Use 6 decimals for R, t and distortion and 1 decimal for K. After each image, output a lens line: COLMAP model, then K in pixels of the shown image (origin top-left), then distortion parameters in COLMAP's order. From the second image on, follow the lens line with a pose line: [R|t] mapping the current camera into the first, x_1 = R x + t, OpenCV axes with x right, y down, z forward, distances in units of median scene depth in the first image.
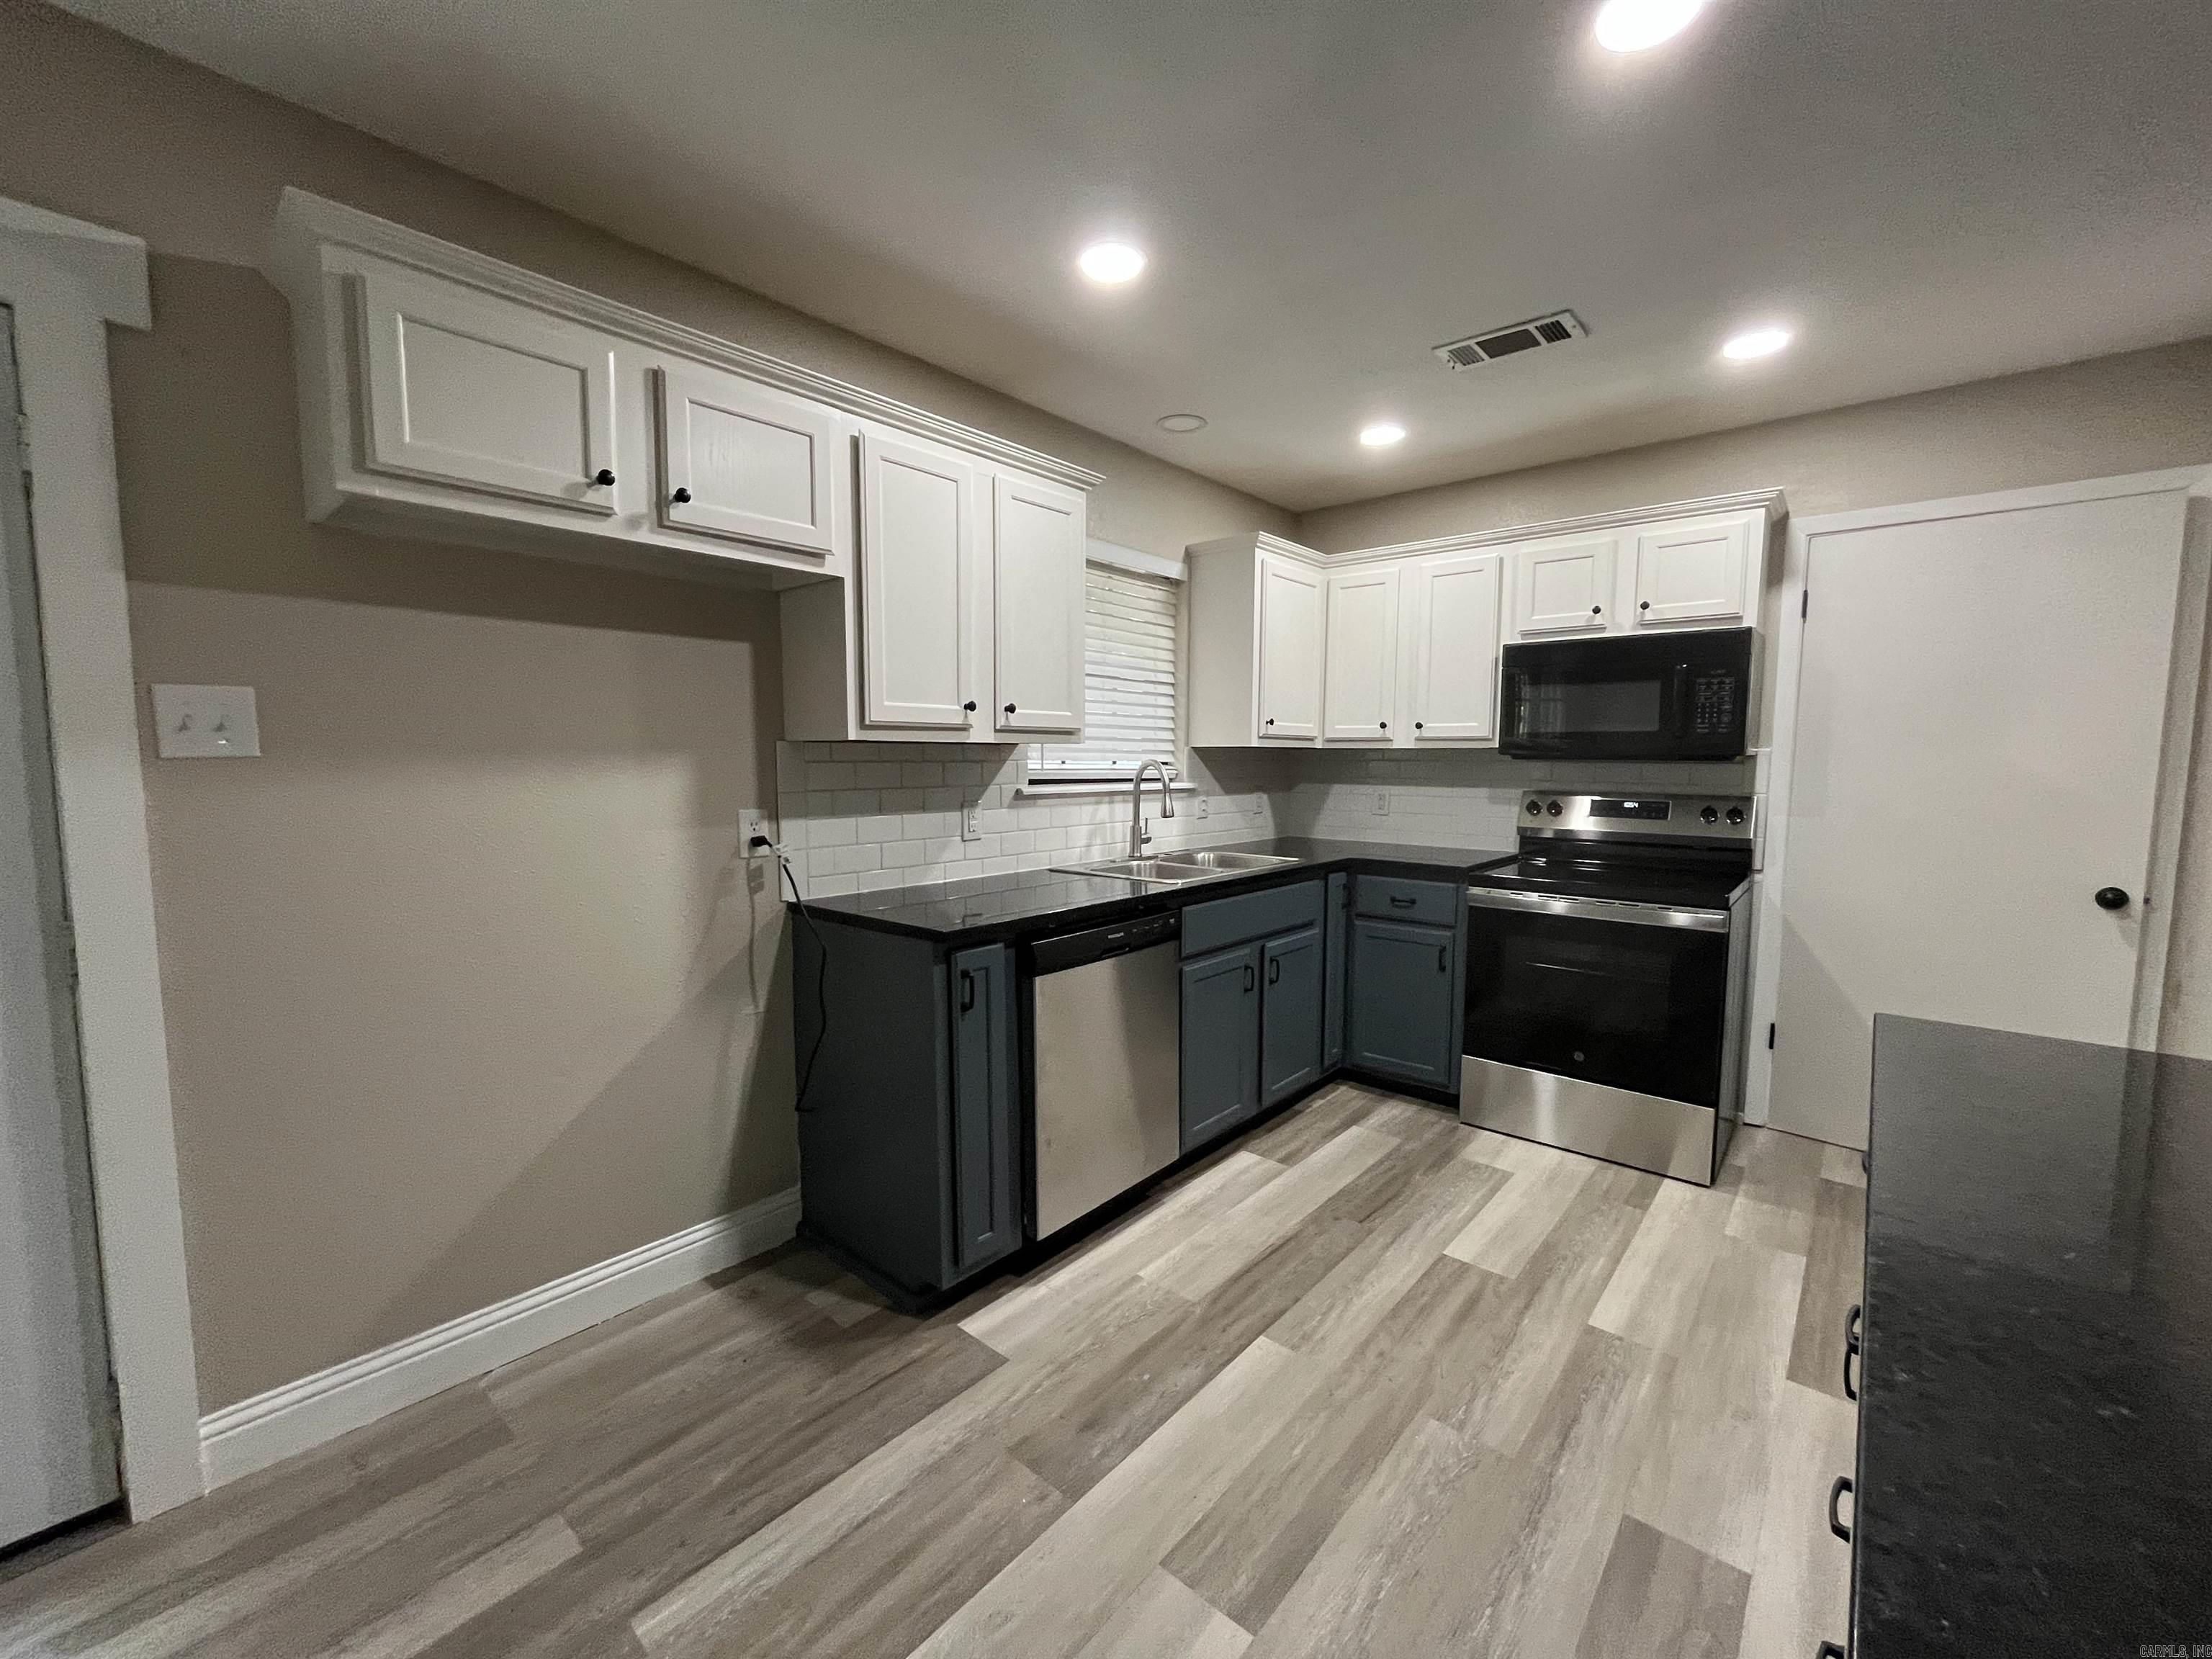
lens RADIAL K [[896.2, 0, 1104.2], [0, 896.2, 833.5], [0, 0, 1]] dist [-0.001631, -0.000382]
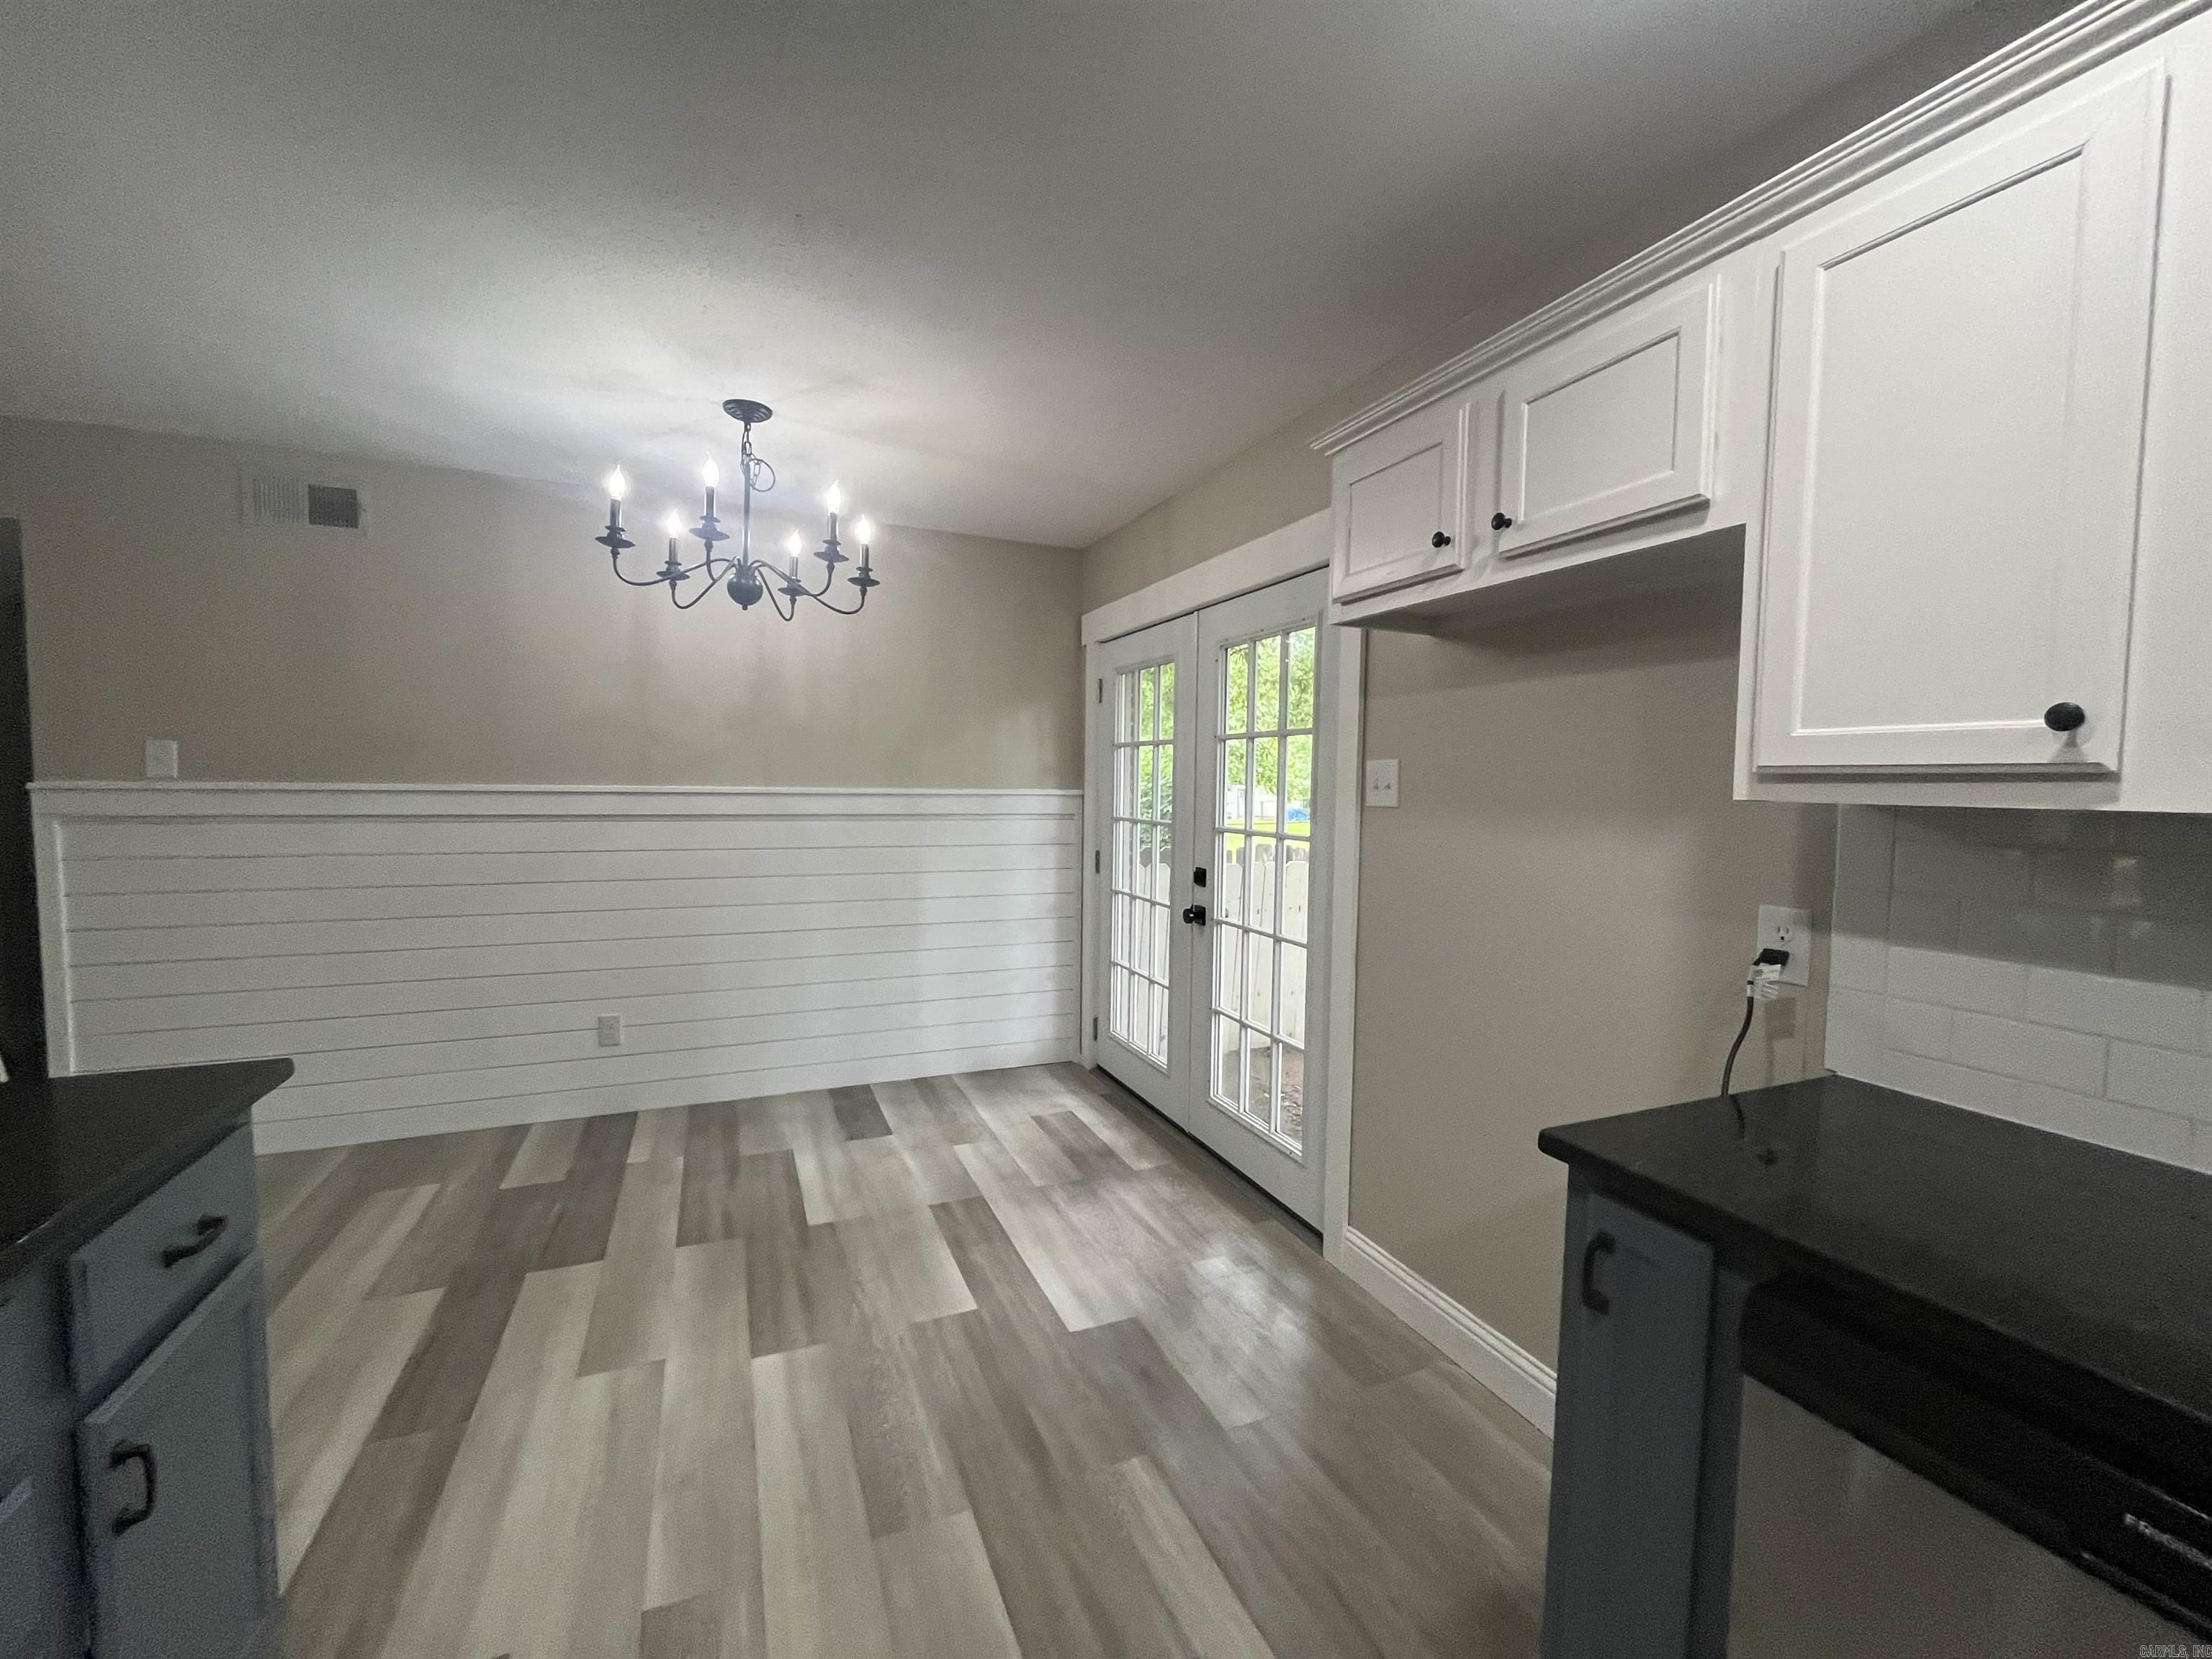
lens RADIAL K [[896.2, 0, 1100.8], [0, 896.2, 832.8], [0, 0, 1]] dist [-0.001631, -0.000382]
pose [[-0.427764, 0.042485, -0.902891, 0.304253], [-0.094487, 0.991320, 0.091411, -0.071079], [0.898938, 0.124414, -0.420037, 0.636236]]
